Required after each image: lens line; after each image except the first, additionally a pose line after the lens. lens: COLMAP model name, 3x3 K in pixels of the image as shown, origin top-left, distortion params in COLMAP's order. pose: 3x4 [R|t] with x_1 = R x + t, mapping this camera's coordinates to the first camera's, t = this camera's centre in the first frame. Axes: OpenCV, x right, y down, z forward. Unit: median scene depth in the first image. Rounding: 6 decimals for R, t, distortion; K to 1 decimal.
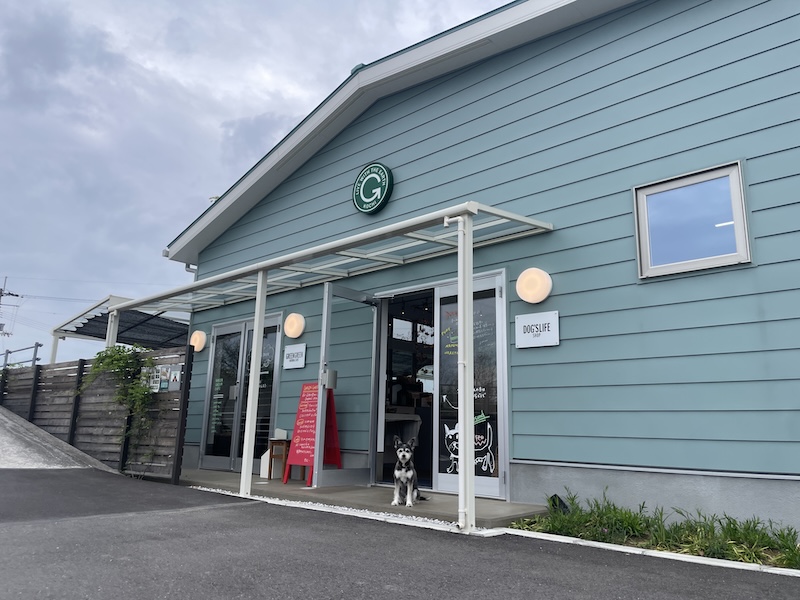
lens RADIAL K [[610.0, 0, 398.4], [0, 610.0, 294.3], [0, 0, 1]] dist [0.095756, -0.133530]
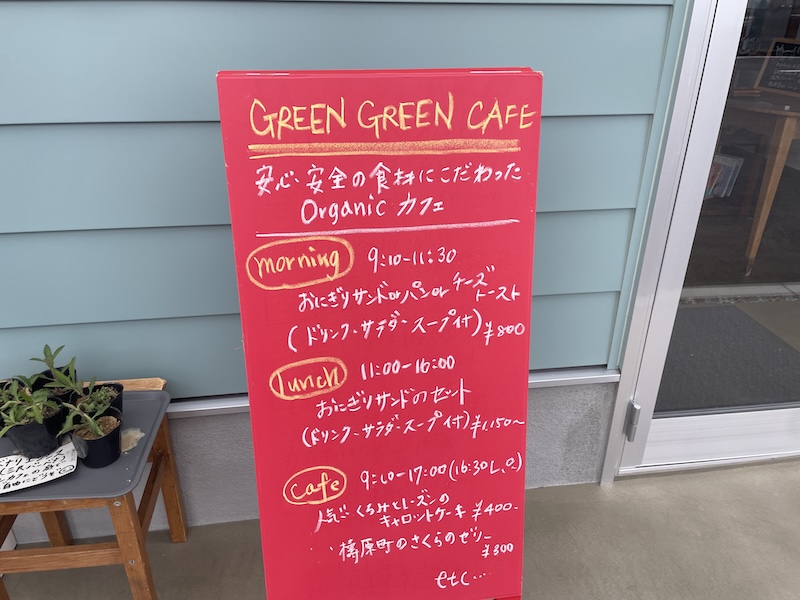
lens RADIAL K [[610.0, 0, 398.4], [0, 610.0, 294.3], [0, 0, 1]] dist [0.095756, -0.133530]
pose [[0.619353, -0.366330, 0.694409, -0.242262], [-0.170288, 0.800735, 0.574304, 0.112636], [-0.766422, -0.473946, 0.433557, 0.956837]]
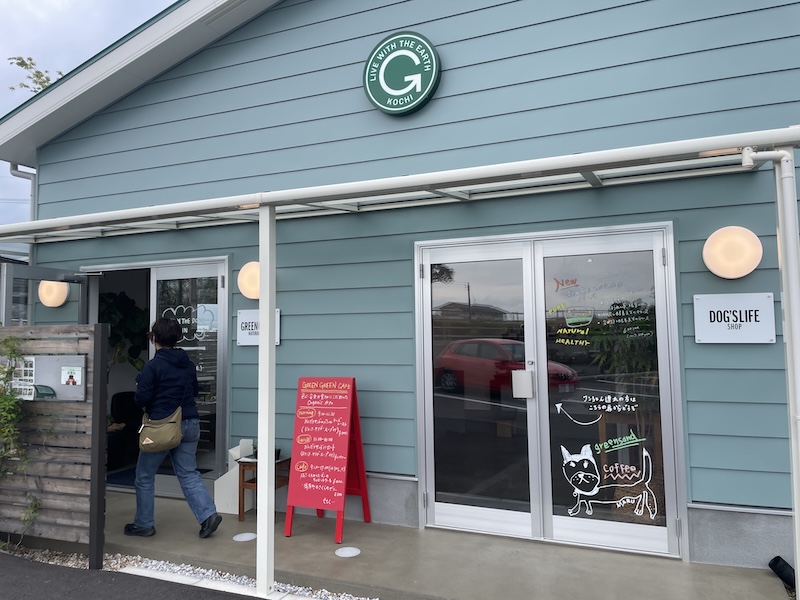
lens RADIAL K [[610.0, 0, 398.4], [0, 610.0, 294.3], [0, 0, 1]] dist [0.095756, -0.133530]
pose [[0.940275, -0.013996, 0.340128, -0.291740], [-0.041009, 0.987221, 0.153992, -0.048211], [-0.337937, -0.158743, 0.927685, 0.397973]]
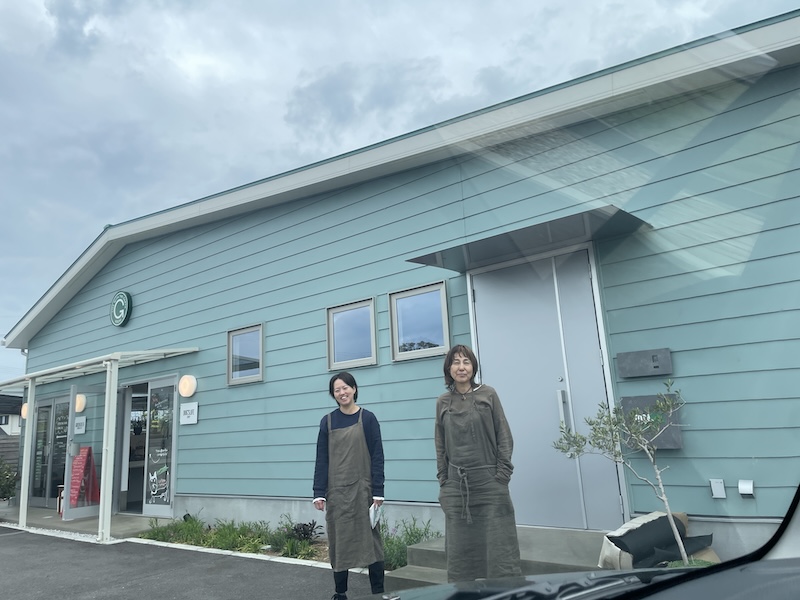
lens RADIAL K [[610.0, 0, 398.4], [0, 610.0, 294.3], [0, 0, 1]] dist [0.095756, -0.133530]
pose [[0.995557, -0.061314, 0.071462, 0.556951], [0.060809, 0.998107, 0.009226, -0.196791], [-0.071892, -0.004839, 0.997401, -0.561096]]
